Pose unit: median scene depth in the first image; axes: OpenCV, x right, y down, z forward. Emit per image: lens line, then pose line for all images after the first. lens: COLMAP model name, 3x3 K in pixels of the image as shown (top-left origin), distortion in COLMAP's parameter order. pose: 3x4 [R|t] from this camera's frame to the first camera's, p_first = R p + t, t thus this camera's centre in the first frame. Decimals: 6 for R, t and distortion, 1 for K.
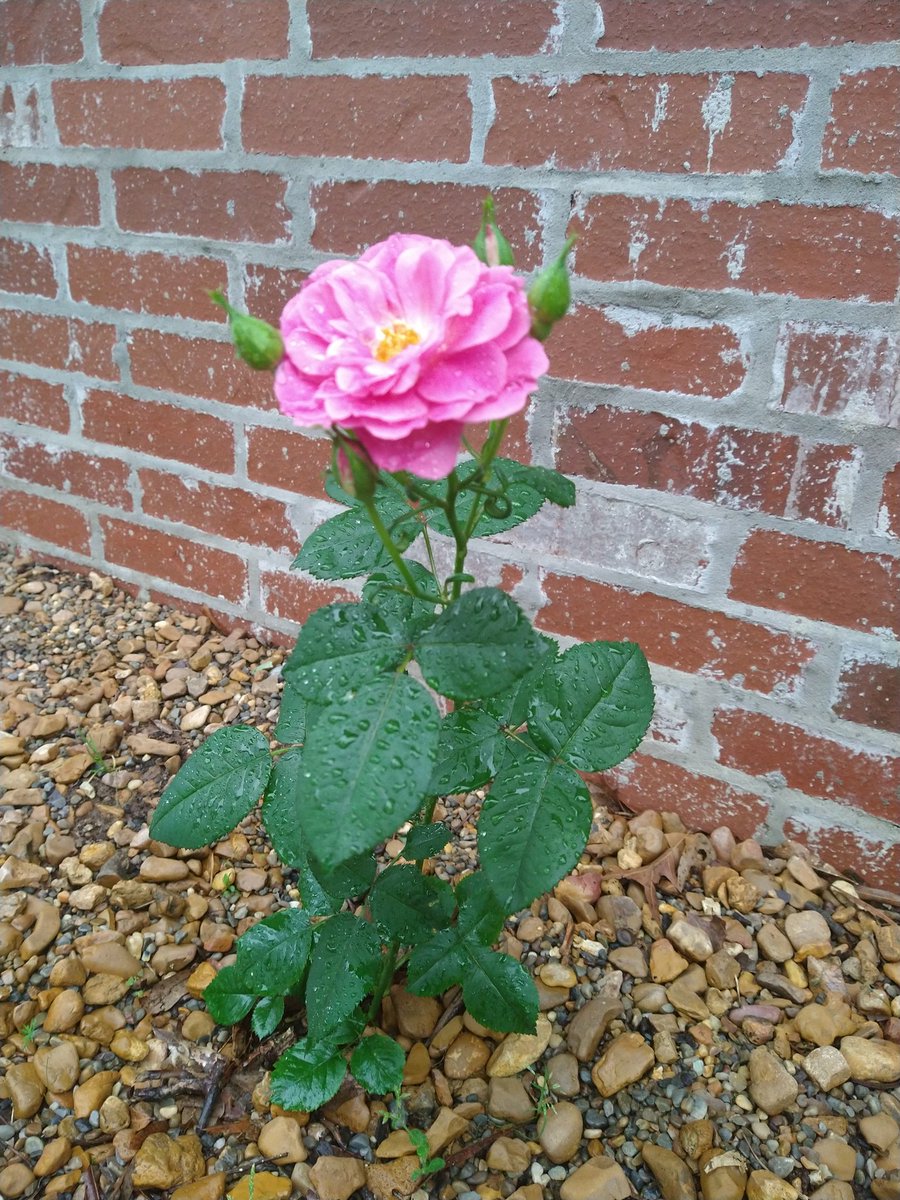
lens RADIAL K [[858.8, 0, 451.8], [0, 858.8, 611.6], [0, 0, 1]] dist [0.080658, -0.125131]
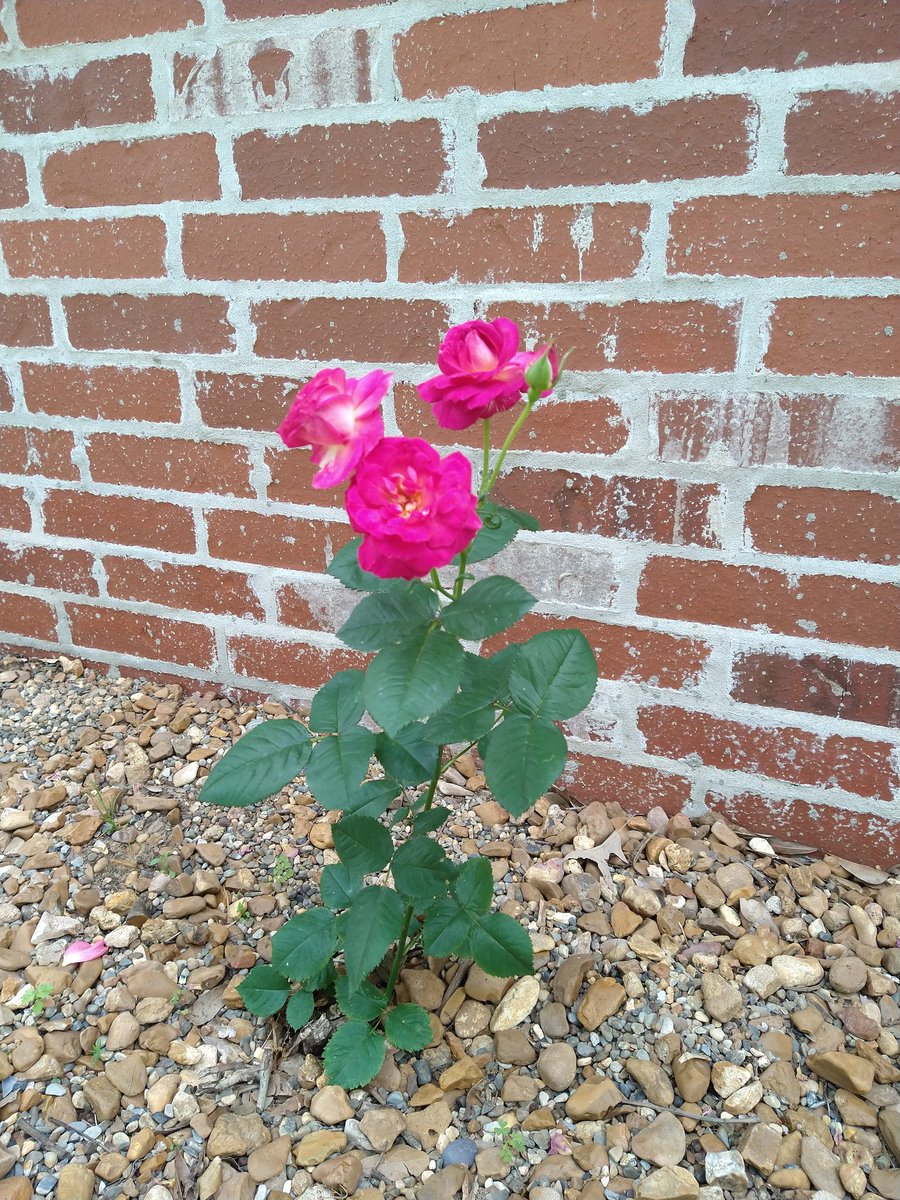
lens RADIAL K [[858.8, 0, 451.8], [0, 858.8, 611.6], [0, 0, 1]] dist [0.080658, -0.125131]
pose [[0.989142, -0.105697, 0.102108, -0.063956], [0.111544, 0.992327, -0.053347, 0.016947], [-0.095686, 0.064157, 0.993342, -0.185495]]
